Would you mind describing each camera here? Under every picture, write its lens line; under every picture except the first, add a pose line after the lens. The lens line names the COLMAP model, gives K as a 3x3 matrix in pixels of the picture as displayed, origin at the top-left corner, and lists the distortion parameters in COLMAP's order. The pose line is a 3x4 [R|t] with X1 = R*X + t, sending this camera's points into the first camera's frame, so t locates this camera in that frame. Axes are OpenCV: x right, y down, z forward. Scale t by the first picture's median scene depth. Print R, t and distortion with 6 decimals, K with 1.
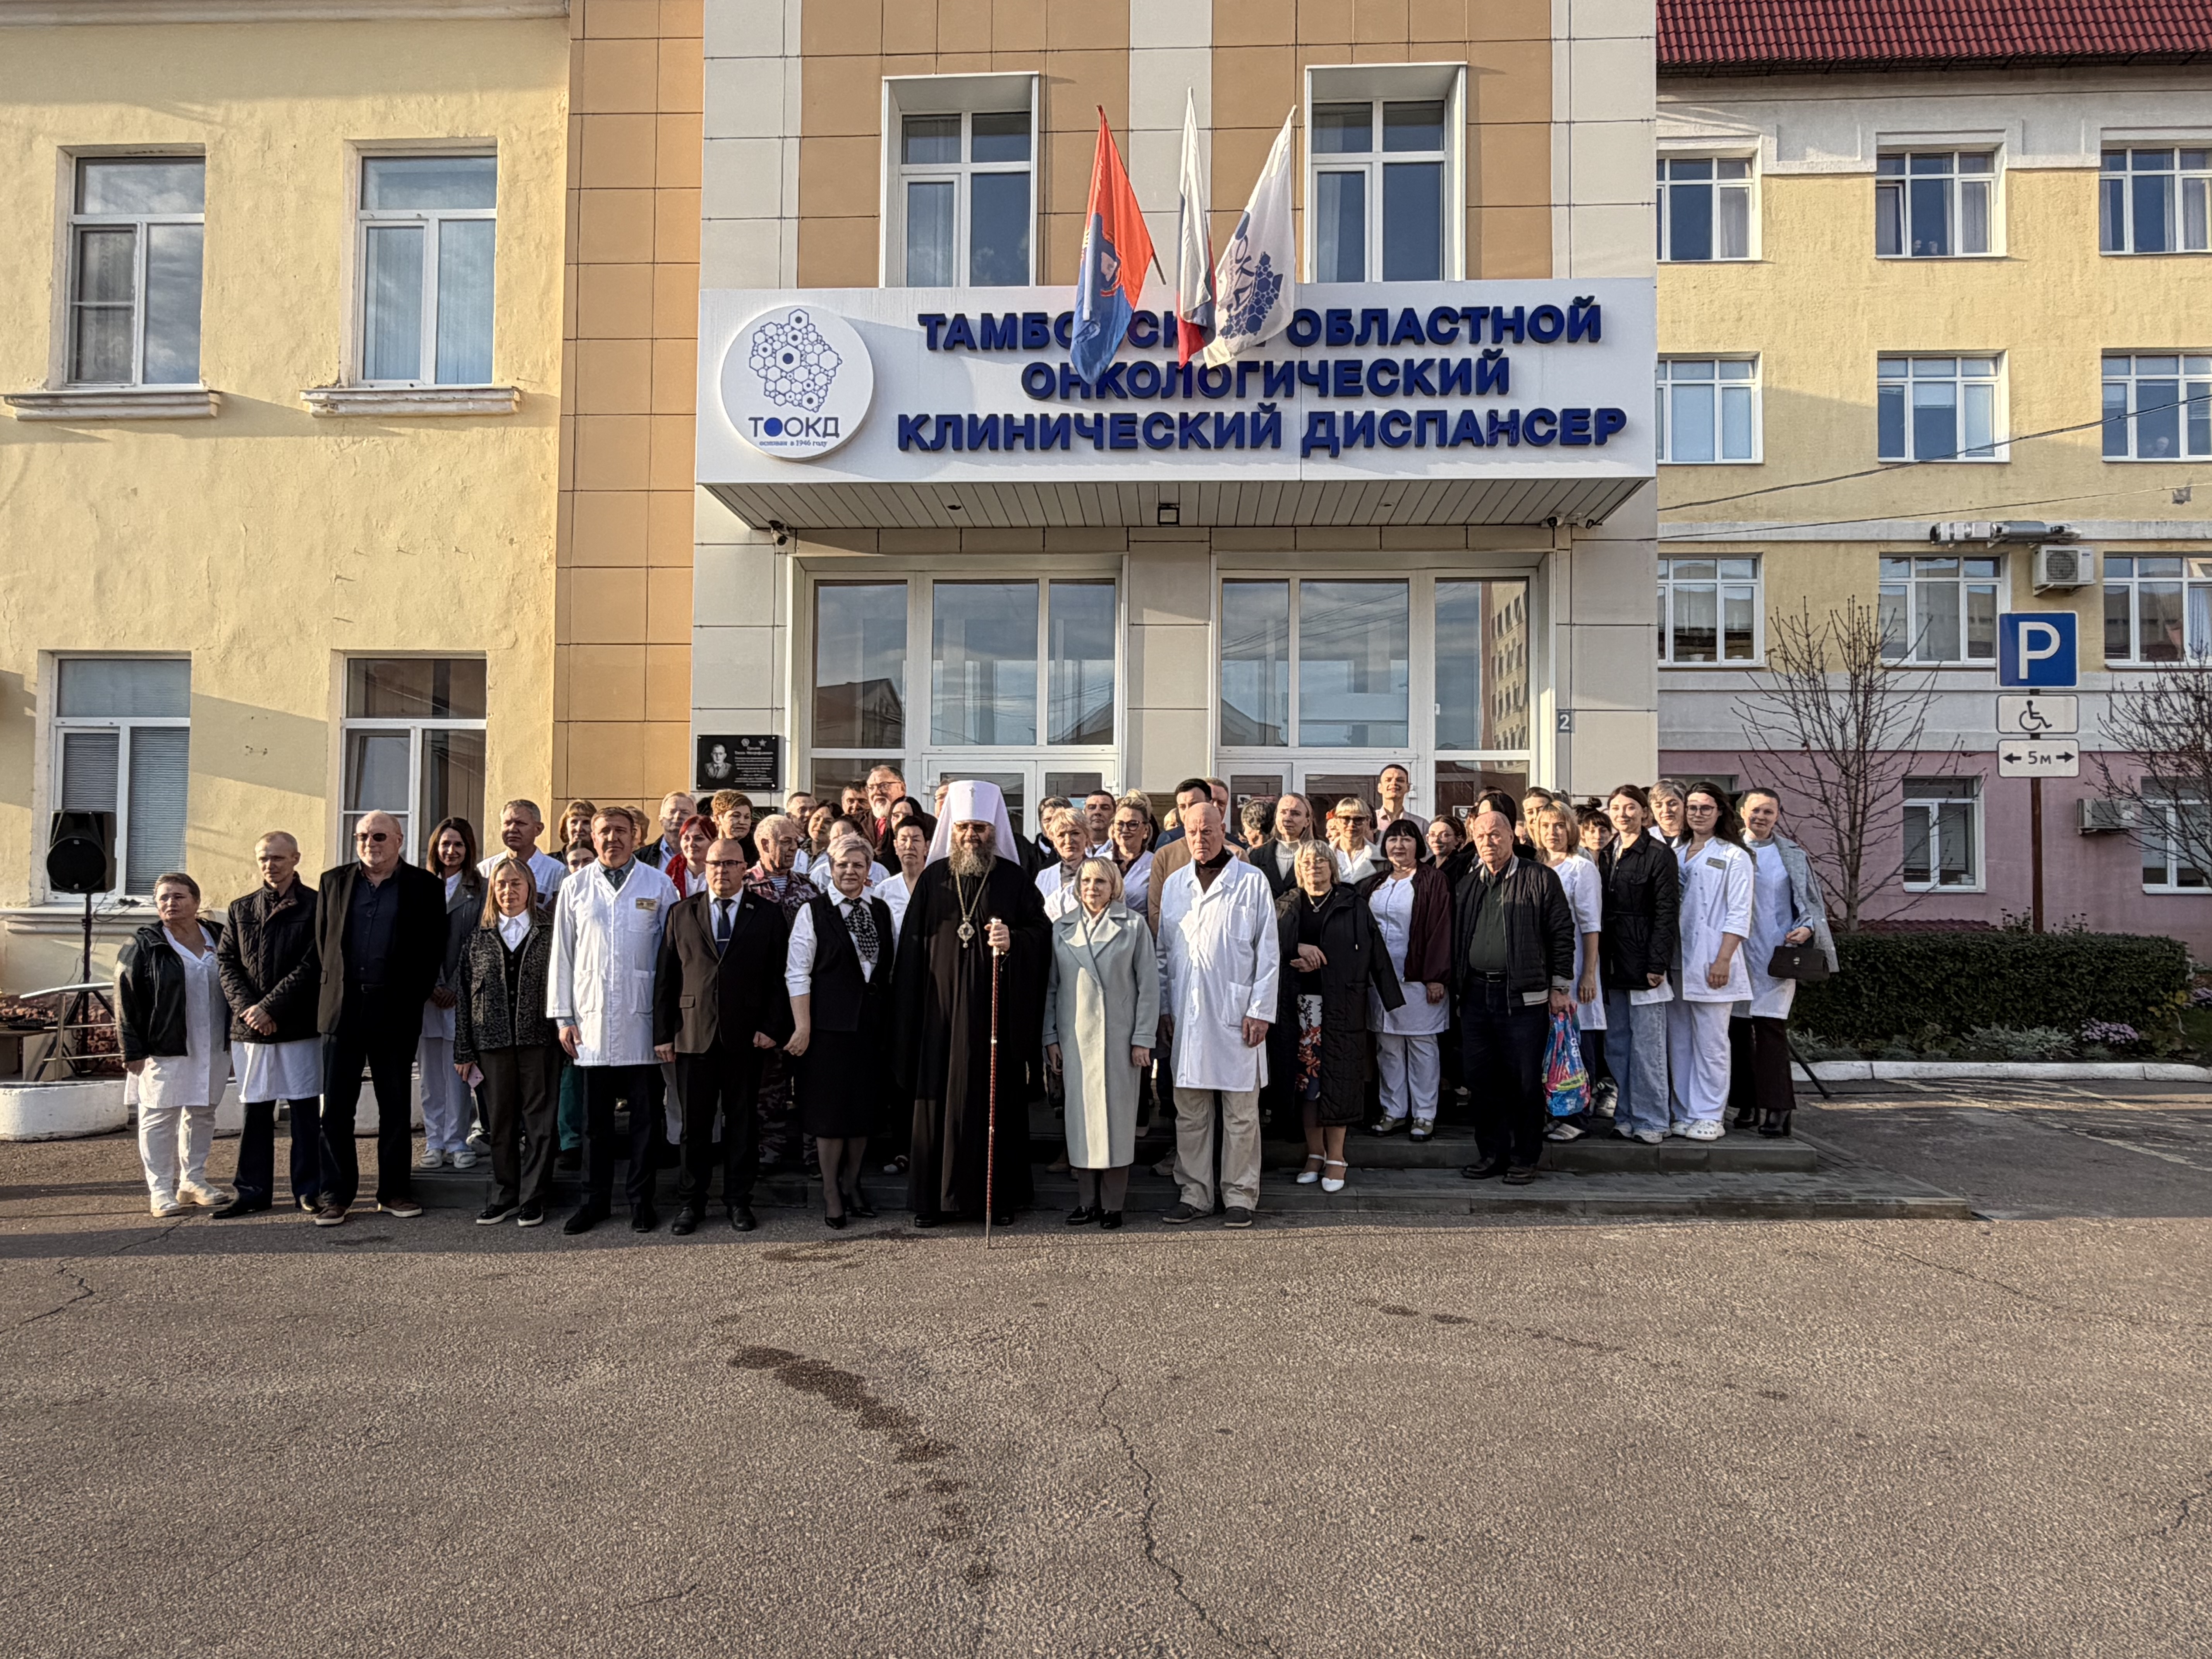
lens RADIAL K [[1482.0, 0, 1106.1], [0, 1482.0, 837.6], [0, 0, 1]] dist [0.009330, 0.004264]
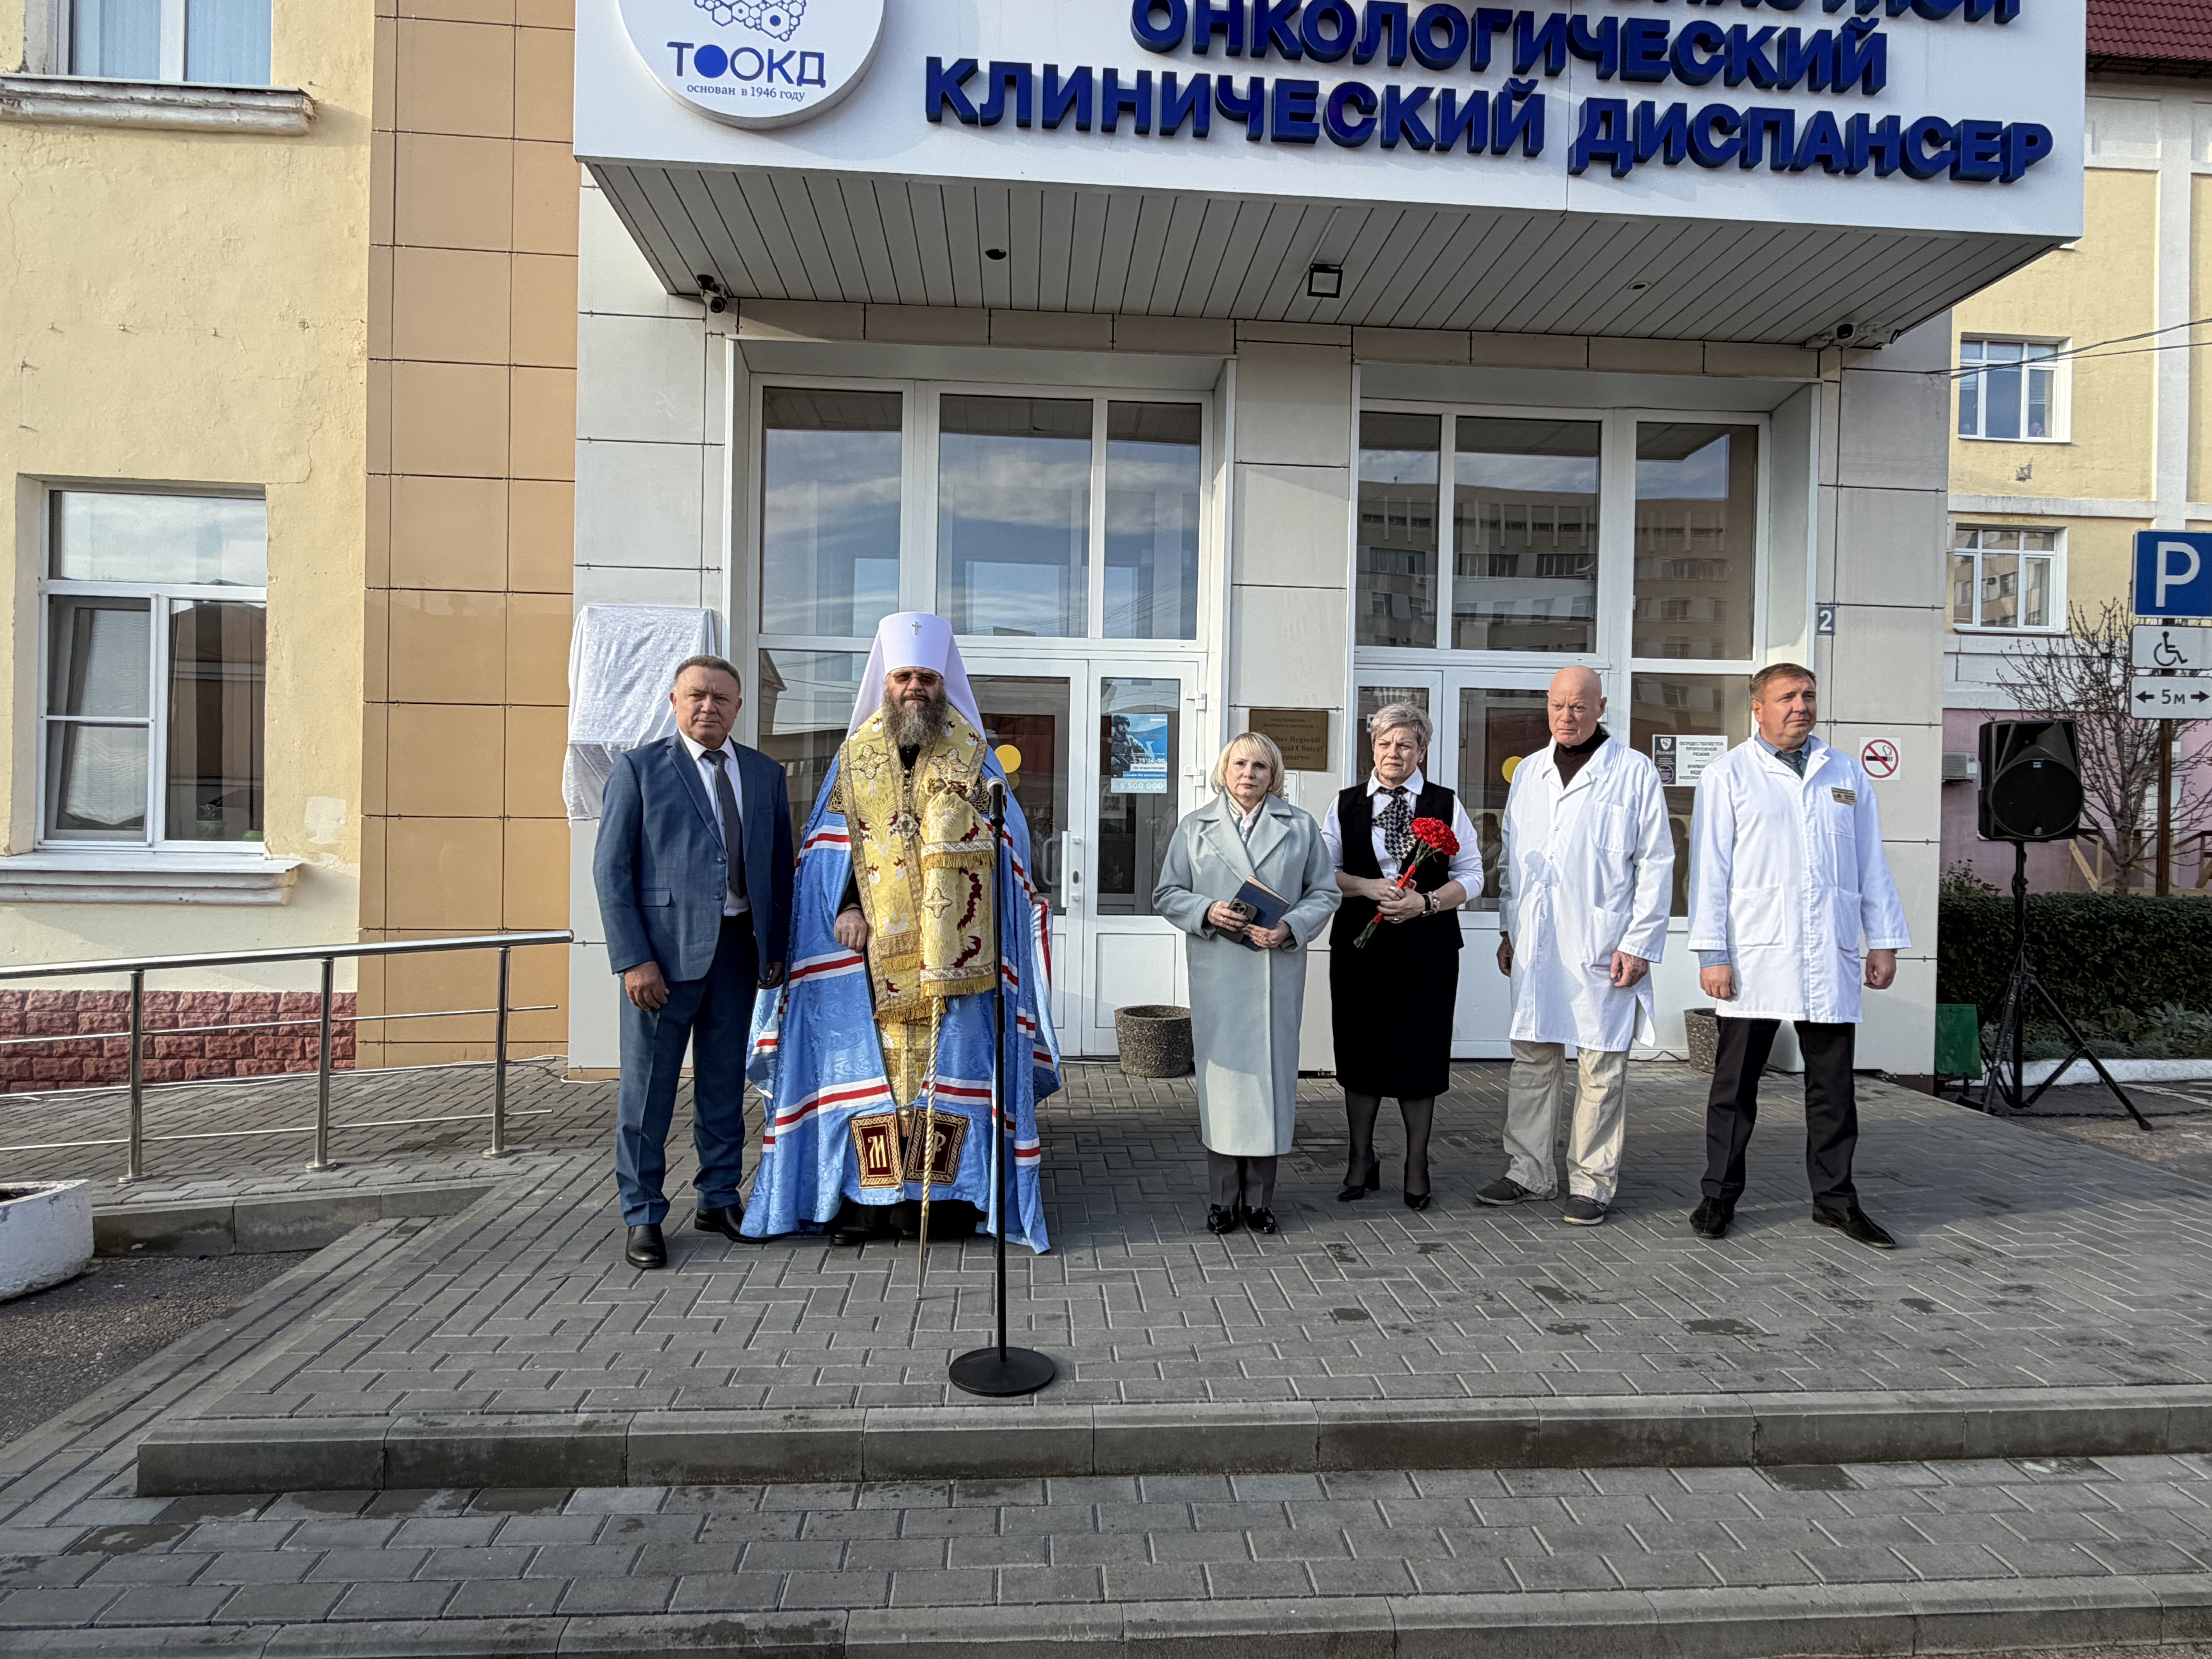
lens RADIAL K [[1226.2, 0, 1111.9], [0, 1226.2, 820.0], [0, 0, 1]] dist [0.013540, -0.003095]
pose [[0.992692, 0.010041, 0.120259, -0.122431], [-0.014280, 0.999305, 0.034438, 0.004573], [-0.119830, -0.035904, 0.992145, 0.485647]]
